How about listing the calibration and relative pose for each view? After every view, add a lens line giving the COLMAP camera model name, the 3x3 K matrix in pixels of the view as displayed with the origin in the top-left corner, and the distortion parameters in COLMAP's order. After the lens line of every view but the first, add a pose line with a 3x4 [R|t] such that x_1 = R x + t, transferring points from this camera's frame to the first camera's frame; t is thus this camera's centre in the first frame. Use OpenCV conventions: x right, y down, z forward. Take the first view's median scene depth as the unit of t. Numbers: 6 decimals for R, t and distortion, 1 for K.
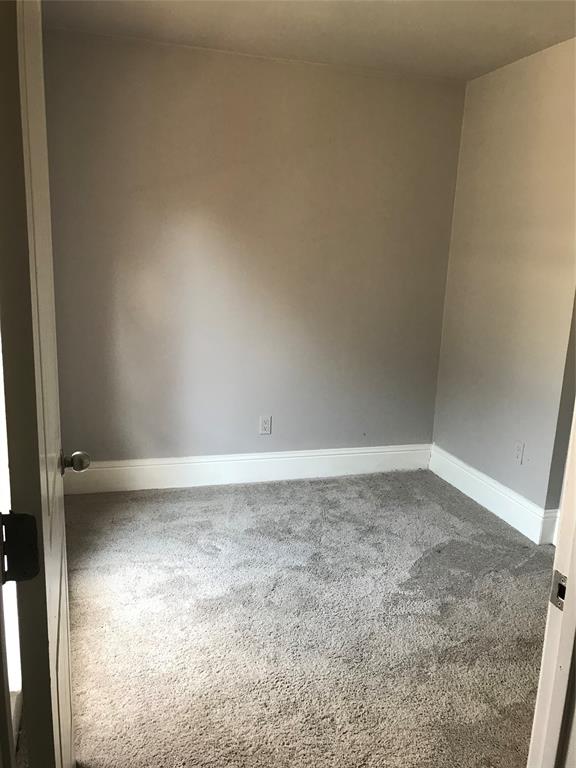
lens RADIAL K [[636.6, 0, 290.8], [0, 636.6, 382.8], [0, 0, 1]] dist [0.015676, -0.004571]
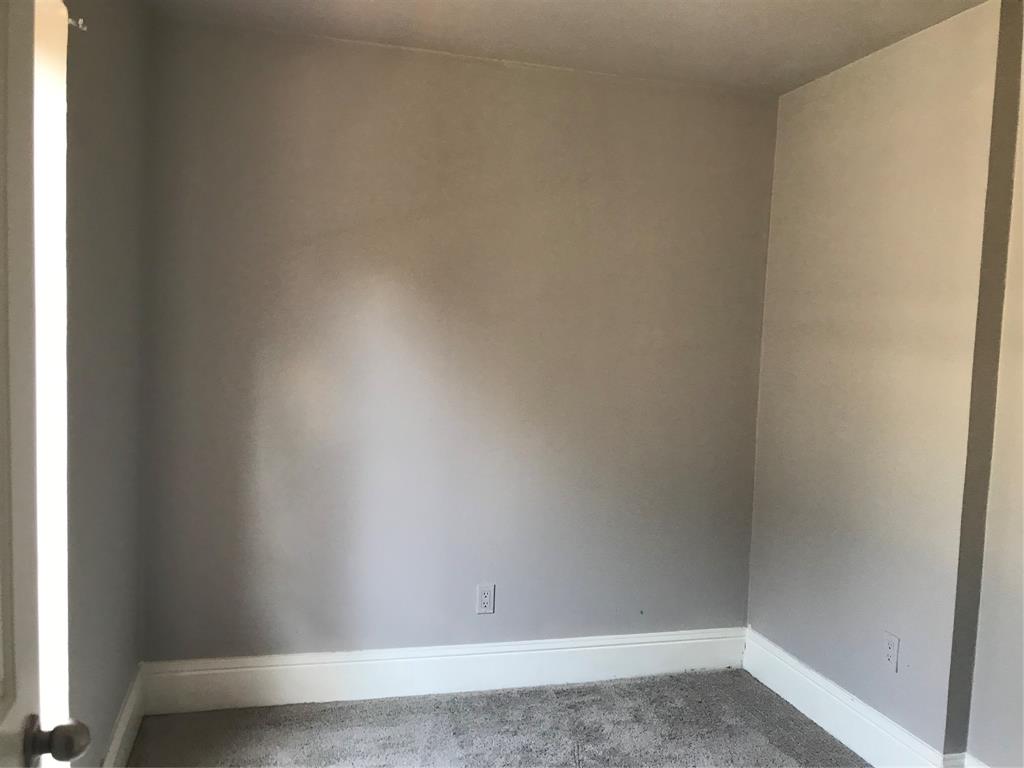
lens RADIAL K [[848.8, 0, 509.3], [0, 848.8, 379.2], [0, 0, 1]] dist [0.015676, -0.004571]
pose [[0.999289, 0.000808, -0.037684, 0.016272], [-0.006612, 0.988023, -0.154163, -0.021472], [0.037108, 0.154303, 0.987327, 0.120651]]
